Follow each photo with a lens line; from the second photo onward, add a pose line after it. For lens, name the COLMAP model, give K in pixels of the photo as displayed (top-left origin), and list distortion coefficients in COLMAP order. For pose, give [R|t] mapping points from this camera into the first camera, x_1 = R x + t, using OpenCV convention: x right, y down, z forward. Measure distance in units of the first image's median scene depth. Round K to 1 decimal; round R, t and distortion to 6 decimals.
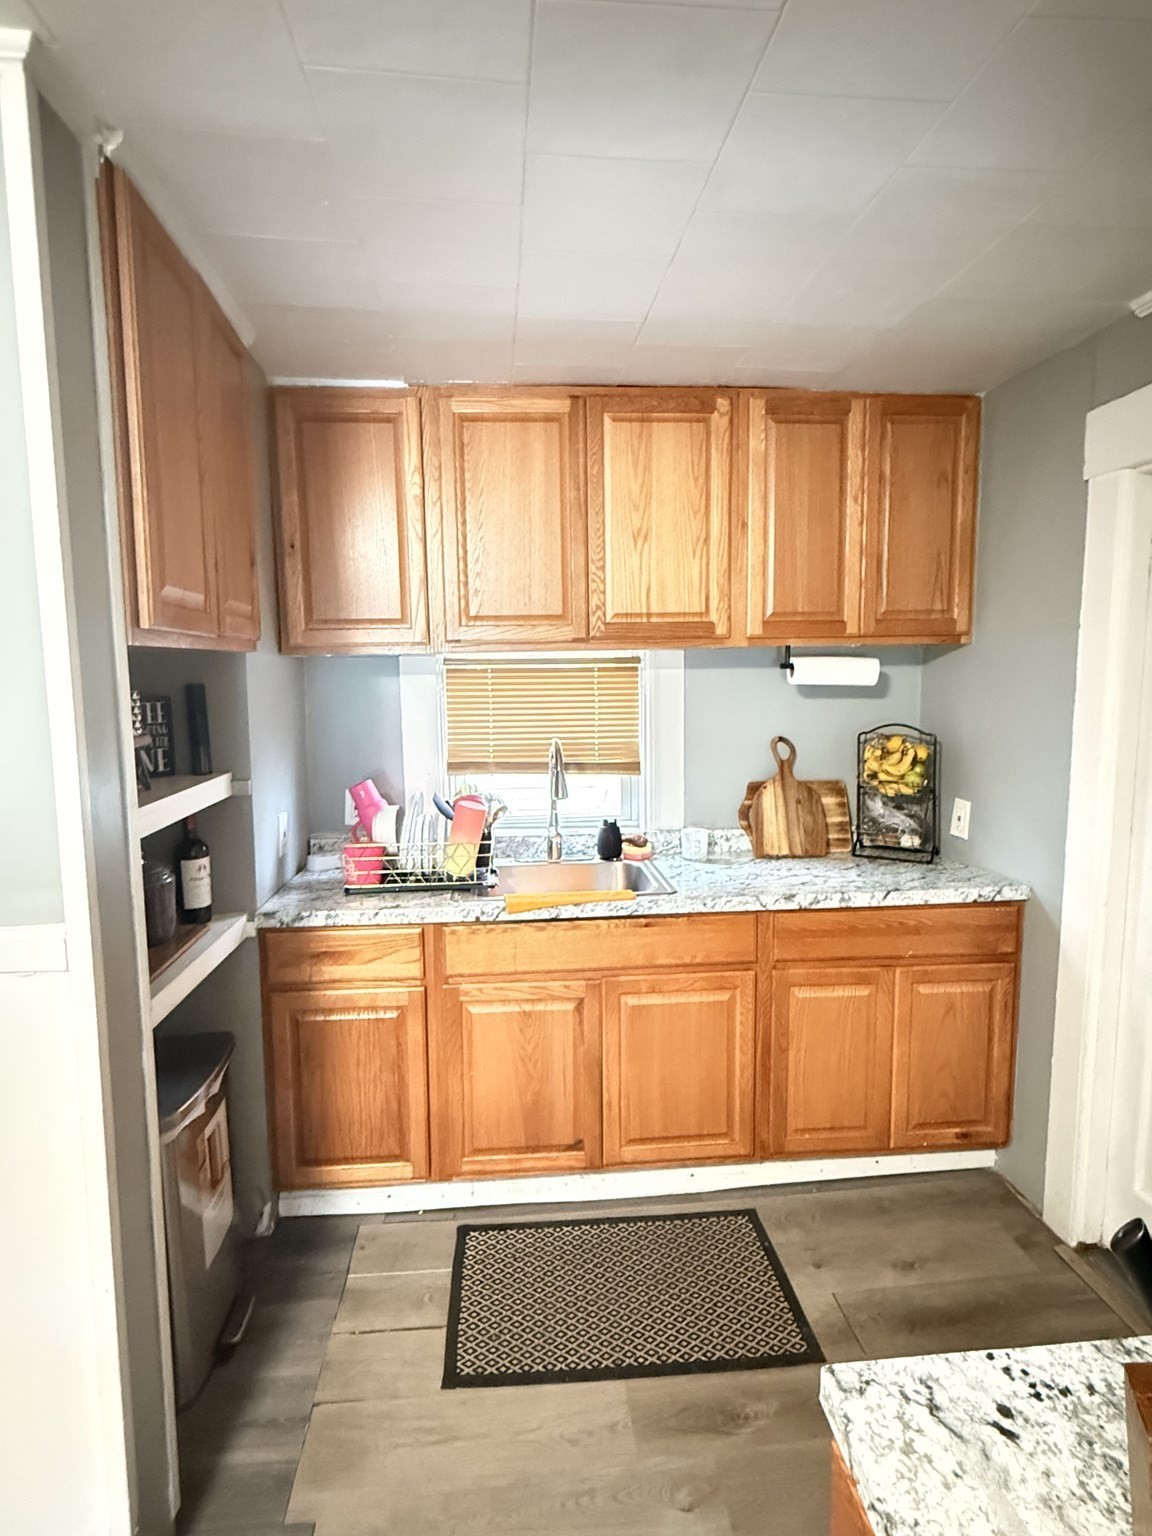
lens RADIAL K [[819.7, 0, 571.2], [0, 819.7, 766.5], [0, 0, 1]] dist [0.022491, 0.000325]
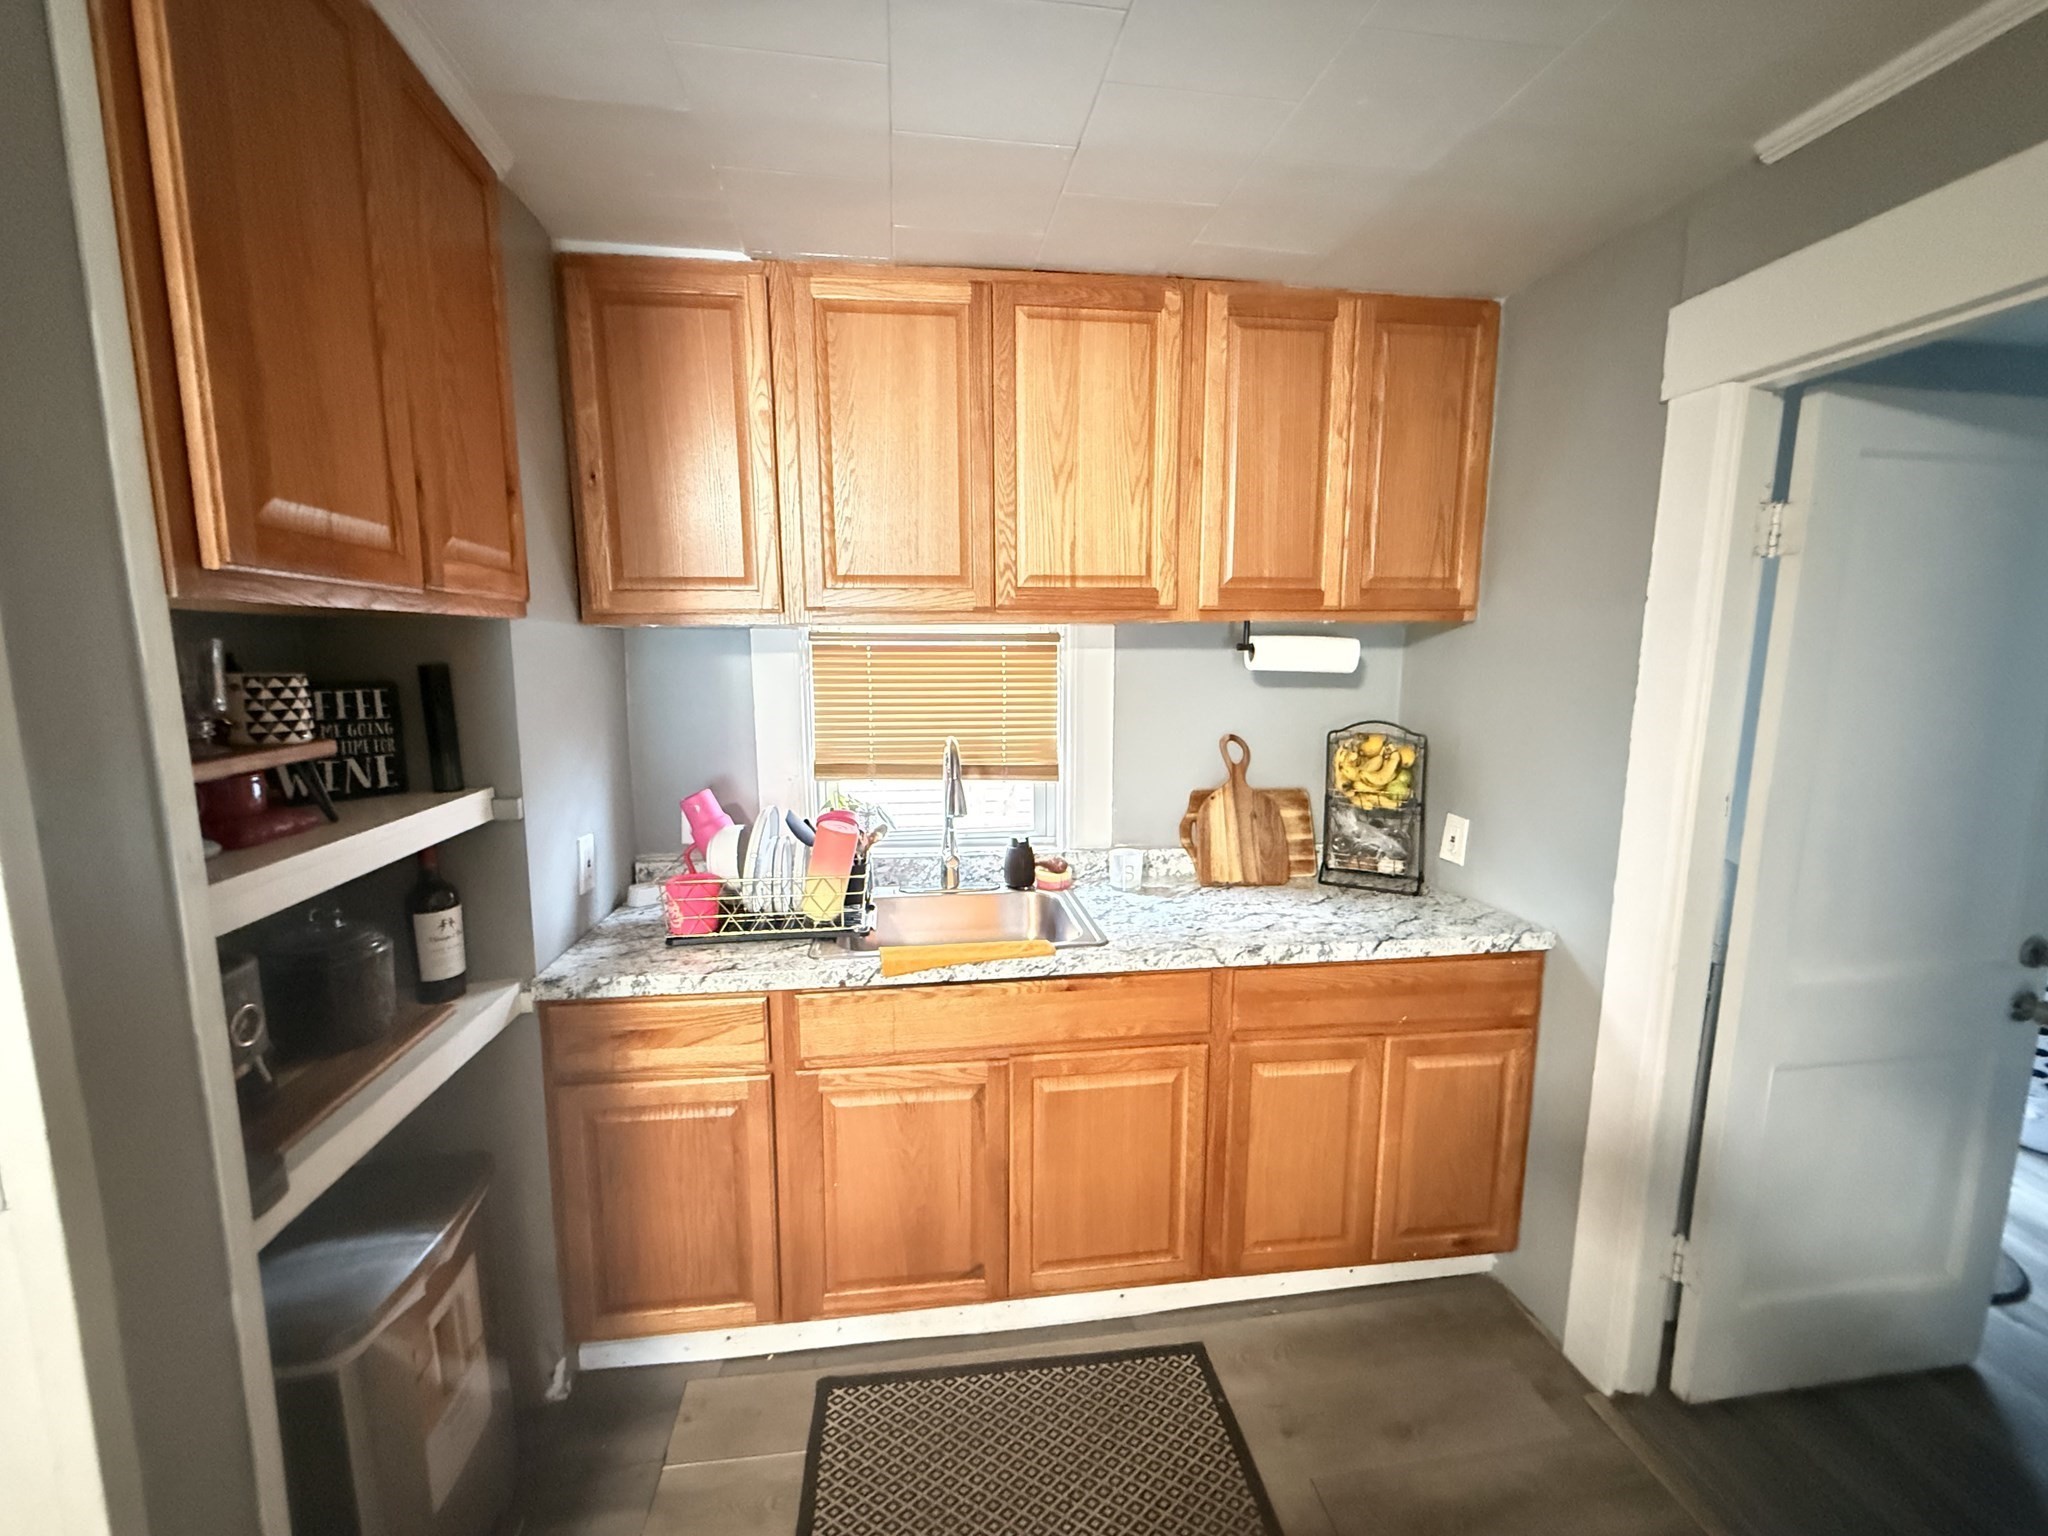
lens RADIAL K [[819.0, 0, 1012.3], [0, 819.0, 761.4], [0, 0, 1]] dist [0.003123, -0.000131]
pose [[0.999109, 0.005528, 0.041834, 0.006895], [-0.006363, 0.999783, 0.019853, -0.029297], [-0.041715, -0.020102, 0.998927, 0.244207]]
